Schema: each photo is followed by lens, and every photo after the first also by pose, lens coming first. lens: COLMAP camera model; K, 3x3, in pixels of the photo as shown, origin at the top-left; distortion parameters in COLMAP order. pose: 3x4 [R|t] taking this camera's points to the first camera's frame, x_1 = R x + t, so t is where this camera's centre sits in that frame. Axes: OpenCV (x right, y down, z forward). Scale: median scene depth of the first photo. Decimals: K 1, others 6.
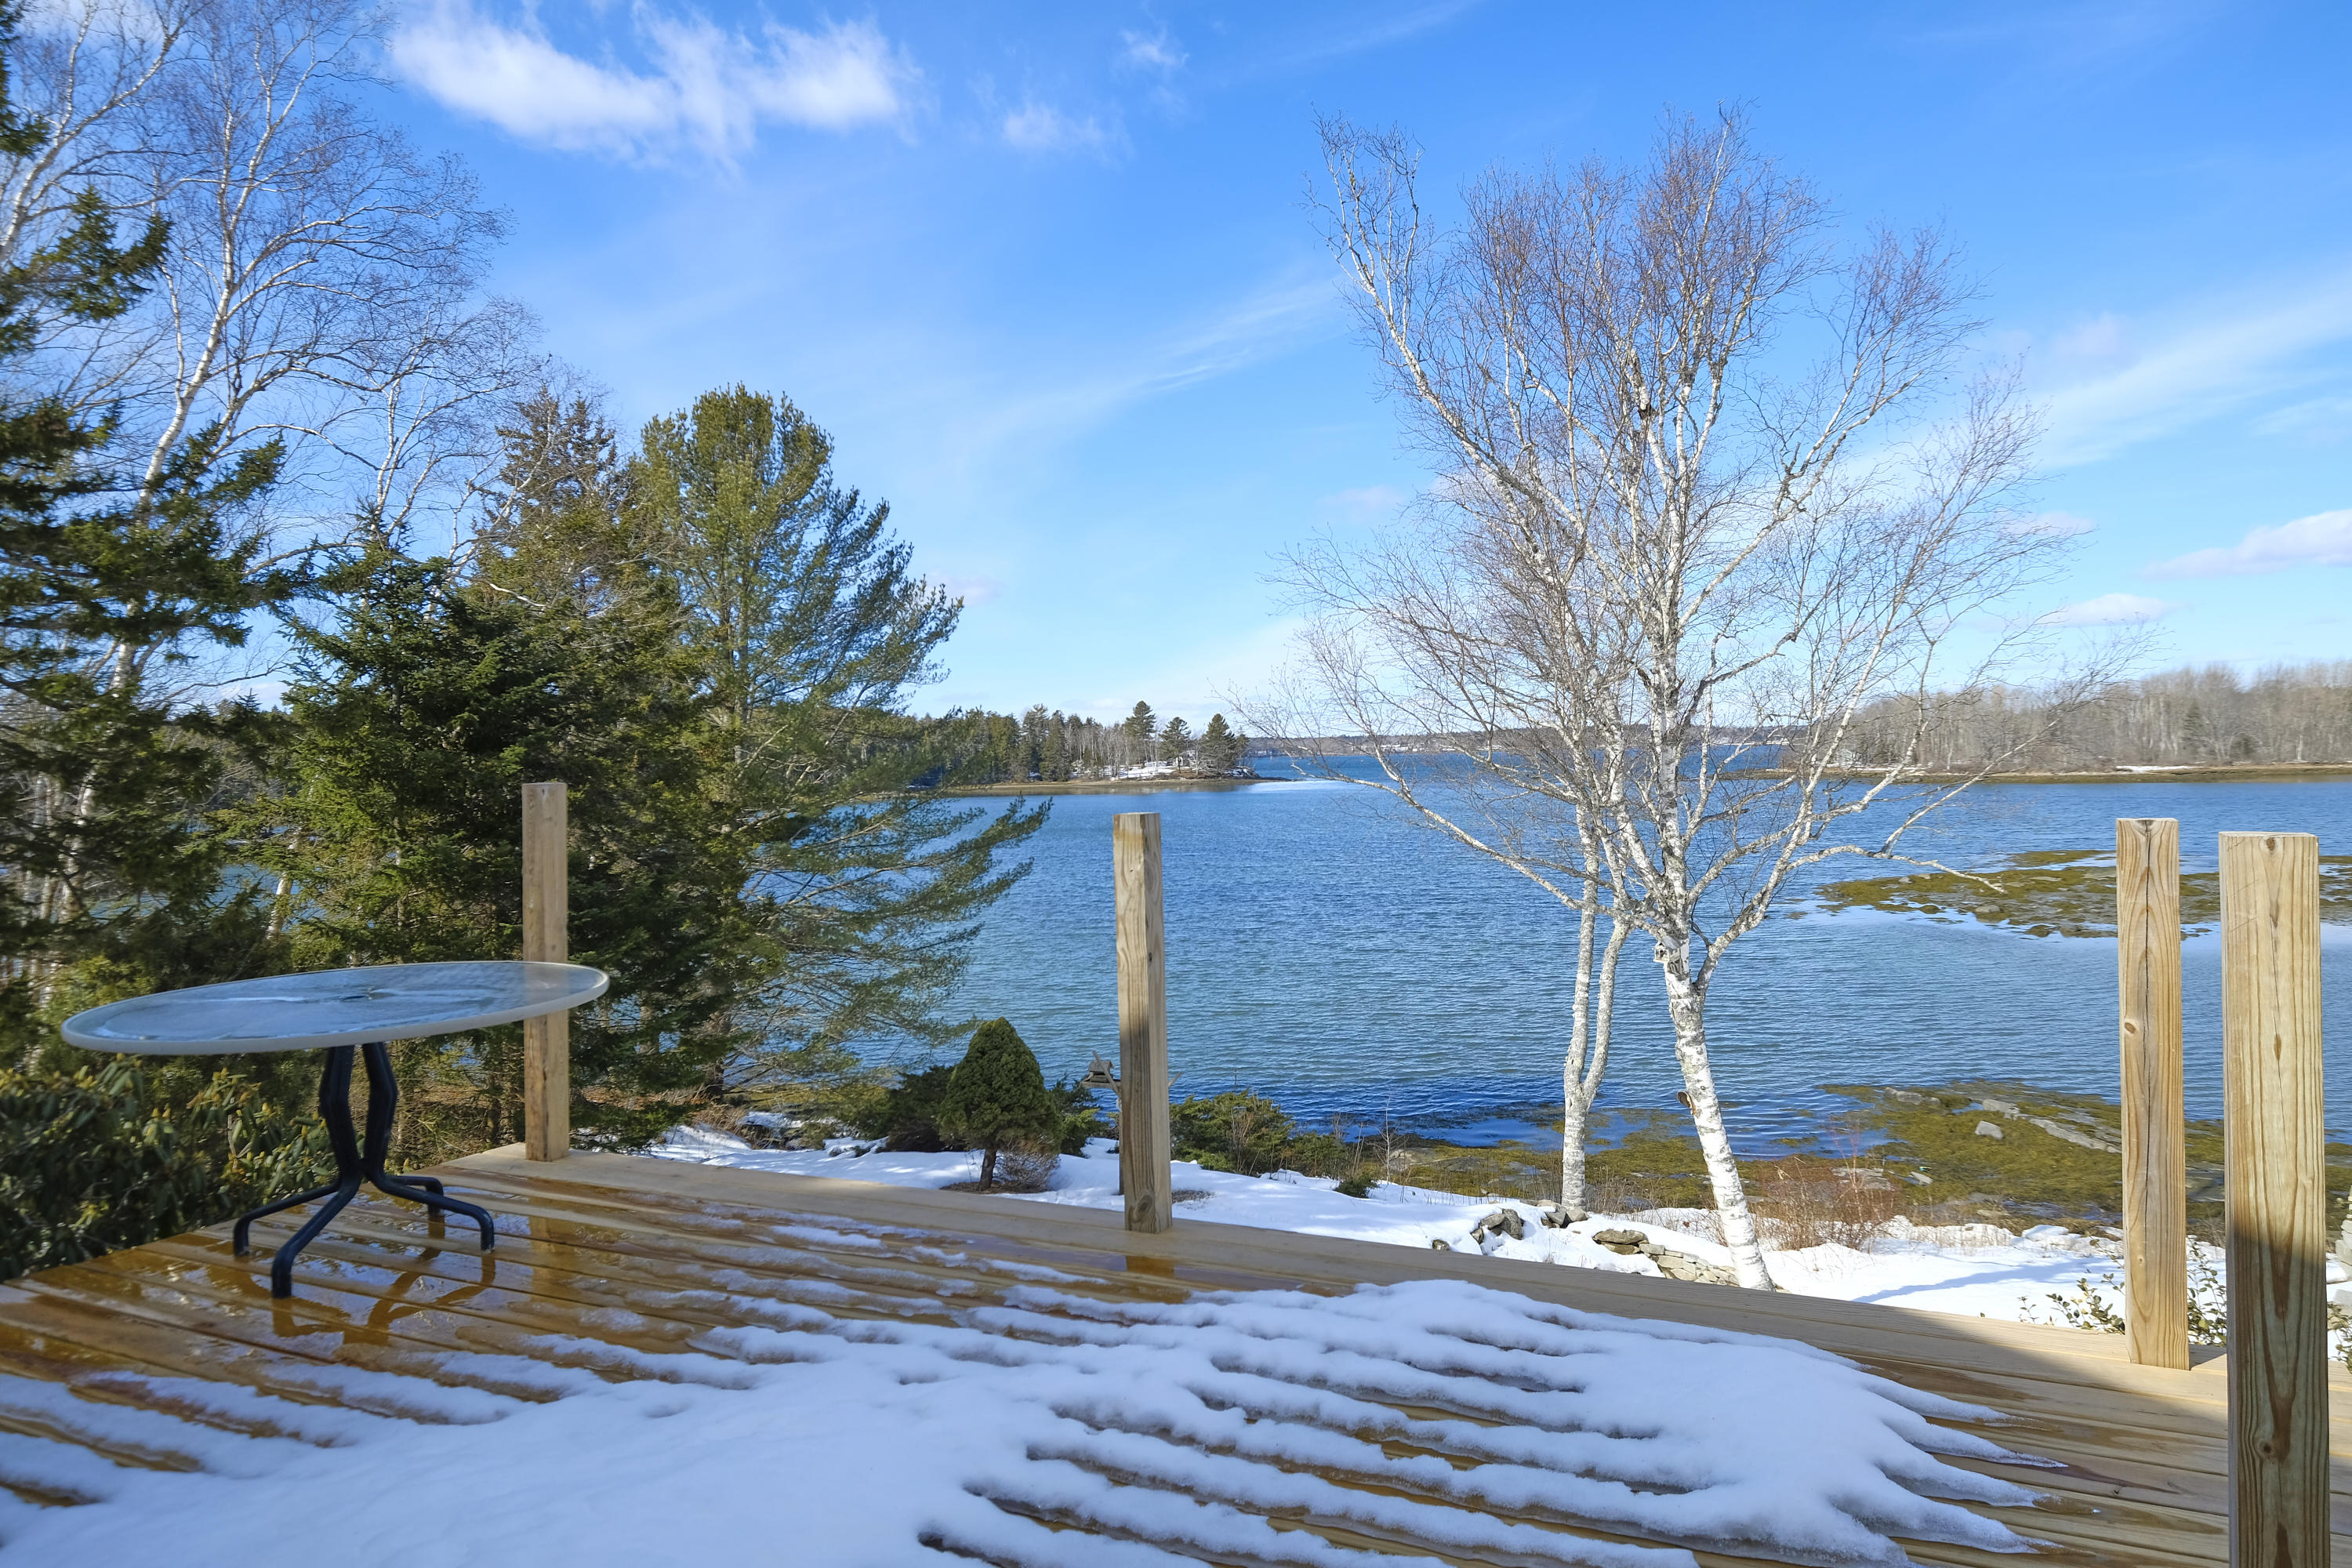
lens RADIAL K [[1484.5, 0, 1176.4], [0, 1484.5, 757.9], [0, 0, 1]] dist [0.002416, -0.003555]
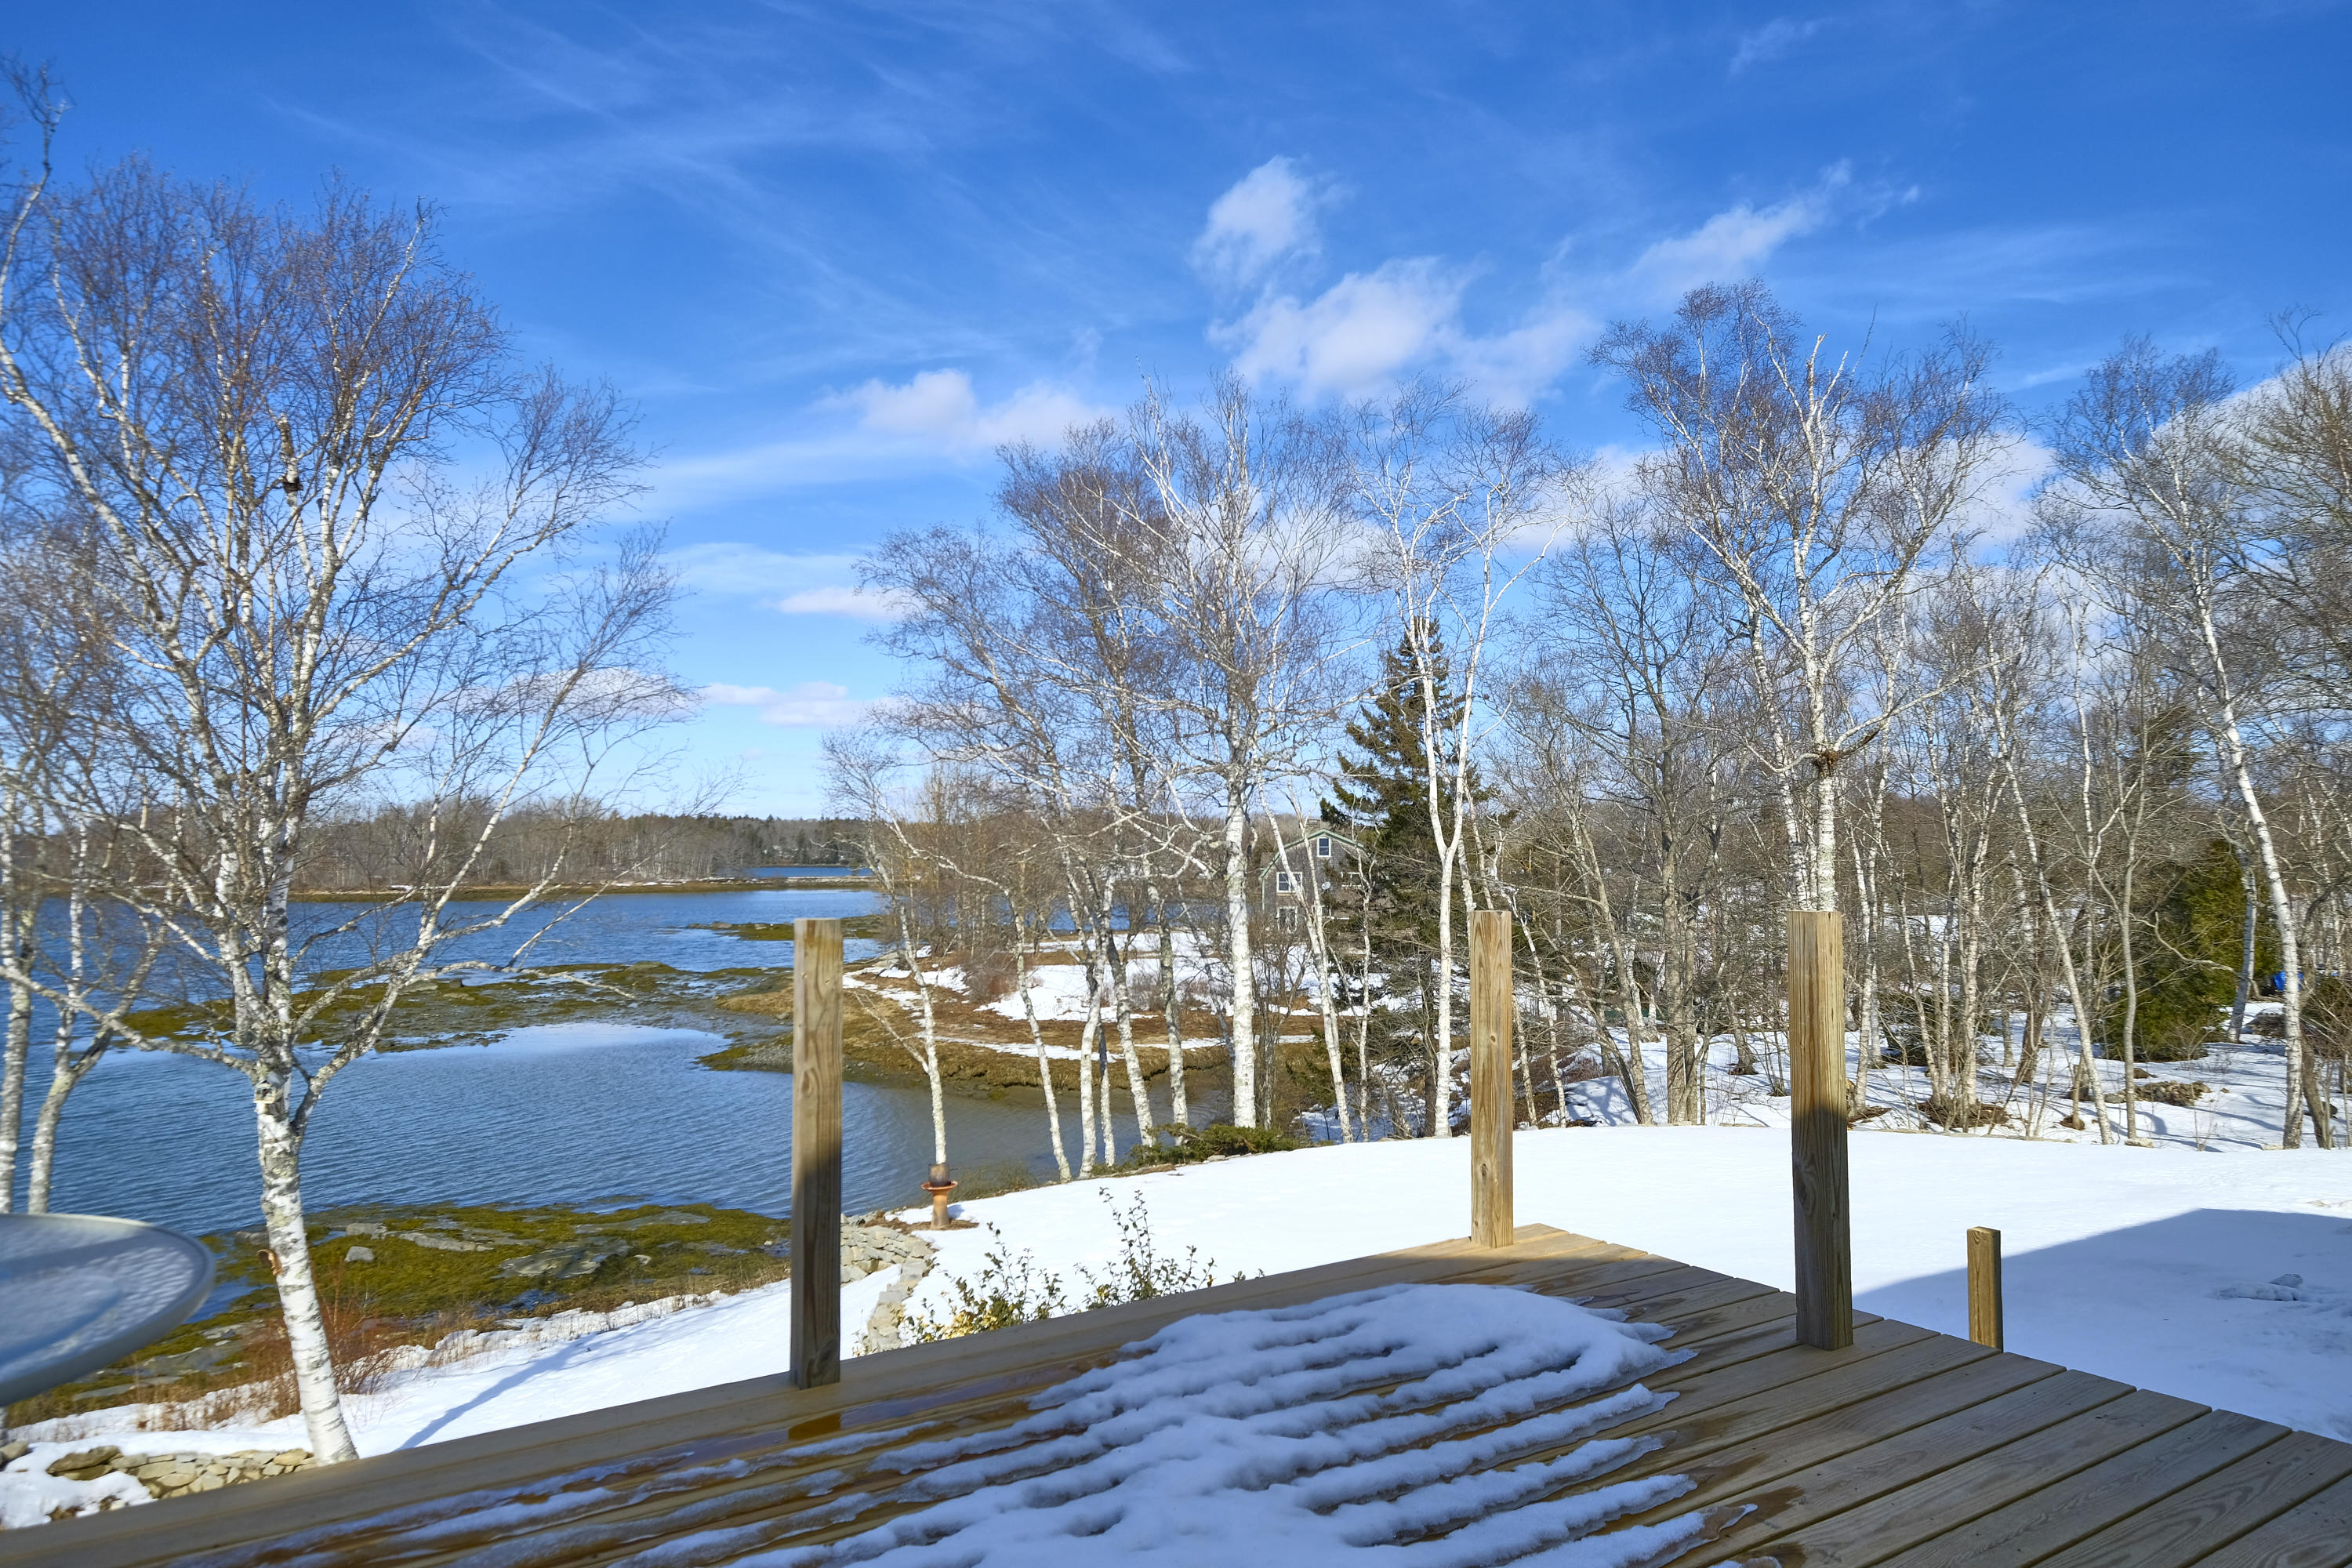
lens RADIAL K [[1484.5, 0, 1176.4], [0, 1484.5, 757.9], [0, 0, 1]] dist [0.002416, -0.003555]
pose [[0.508052, 0.081156, 0.857495, -0.169799], [-0.012895, 0.996156, -0.086640, 0.003322], [-0.861230, 0.032960, 0.507145, 0.080714]]
